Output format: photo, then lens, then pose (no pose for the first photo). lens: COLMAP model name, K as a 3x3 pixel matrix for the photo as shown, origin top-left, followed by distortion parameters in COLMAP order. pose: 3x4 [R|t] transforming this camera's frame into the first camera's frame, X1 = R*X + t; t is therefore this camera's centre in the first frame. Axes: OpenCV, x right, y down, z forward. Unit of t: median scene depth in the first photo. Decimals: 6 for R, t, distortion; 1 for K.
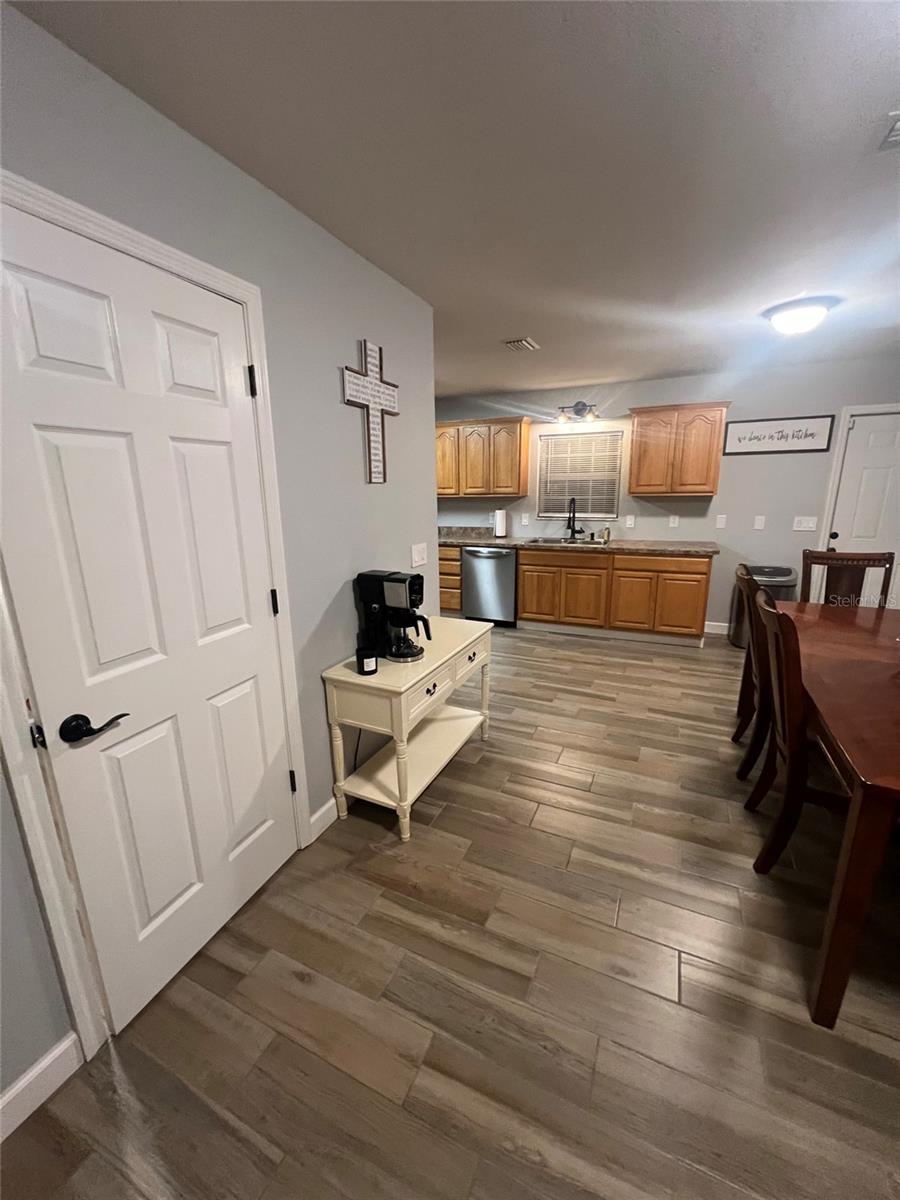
lens RADIAL K [[479.2, 0, 448.2], [0, 479.2, 602.3], [0, 0, 1]] dist [-0.000268, -0.000098]
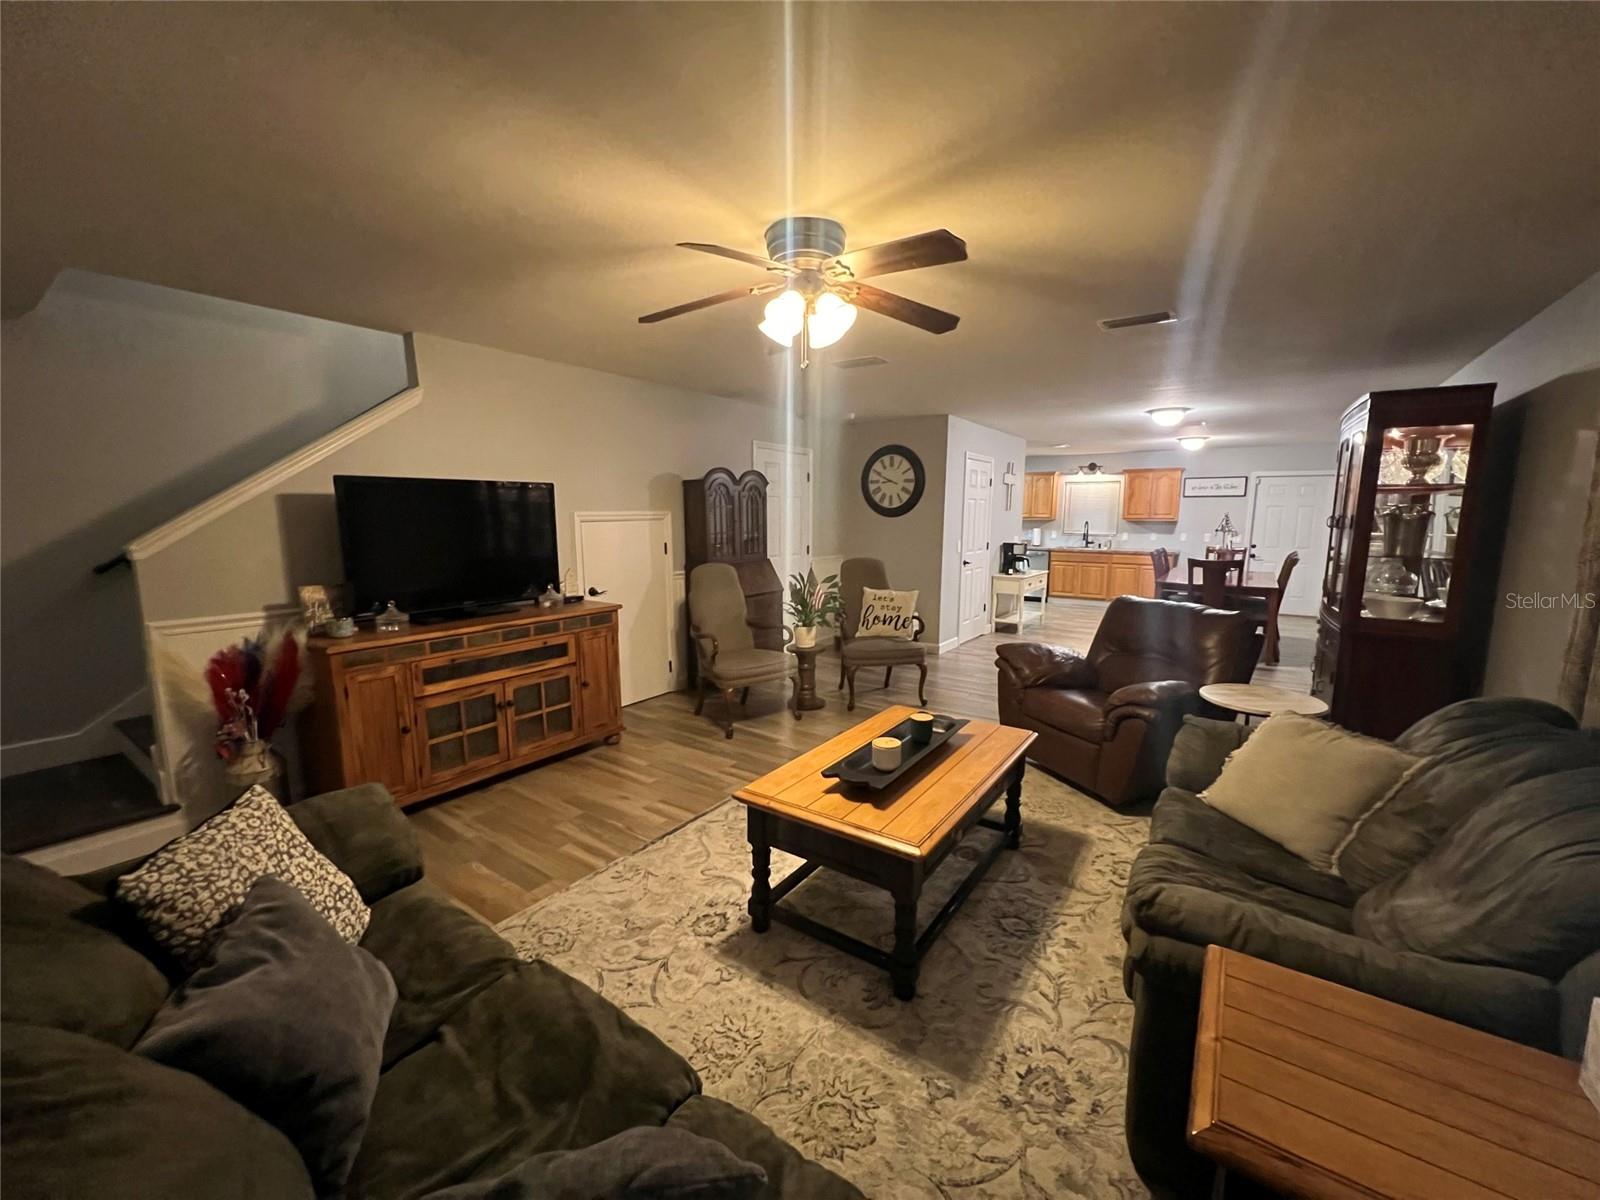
lens RADIAL K [[638.9, 0, 802.5], [0, 638.9, 601.1], [0, 0, 1]] dist [-0.000268, -0.000098]
pose [[0.984452, 0.044230, -0.169993, -0.400608], [-0.060448, 0.993974, -0.091446, 0.400462], [0.164924, 0.100300, 0.981193, -1.629801]]
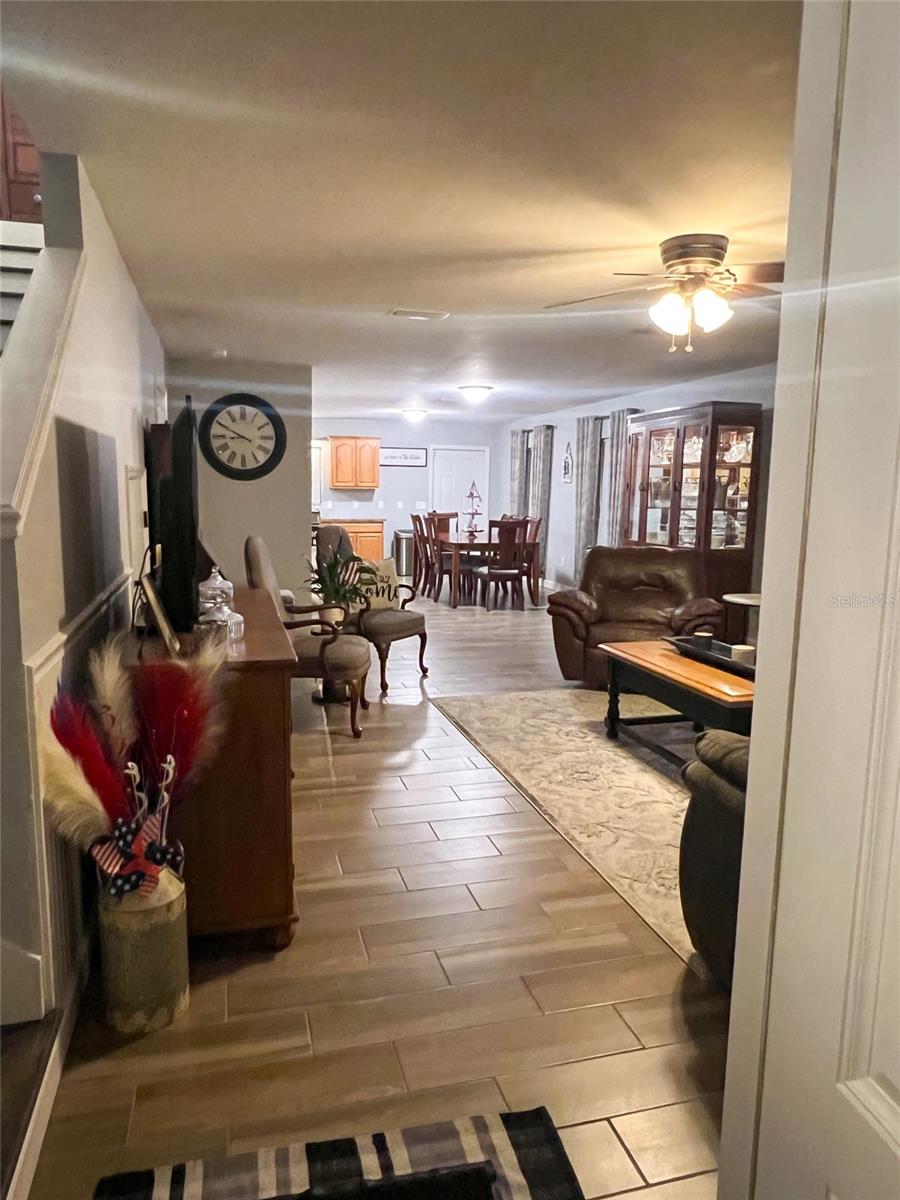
lens RADIAL K [[804.9, 0, 440.4], [0, 804.9, 607.0], [0, 0, 1]] dist [-0.000660, -0.001341]
pose [[0.761828, -0.068948, 0.644100, -1.378524], [0.127782, 0.990777, -0.045080, 0.422536], [-0.635051, 0.116648, 0.763612, -1.539630]]
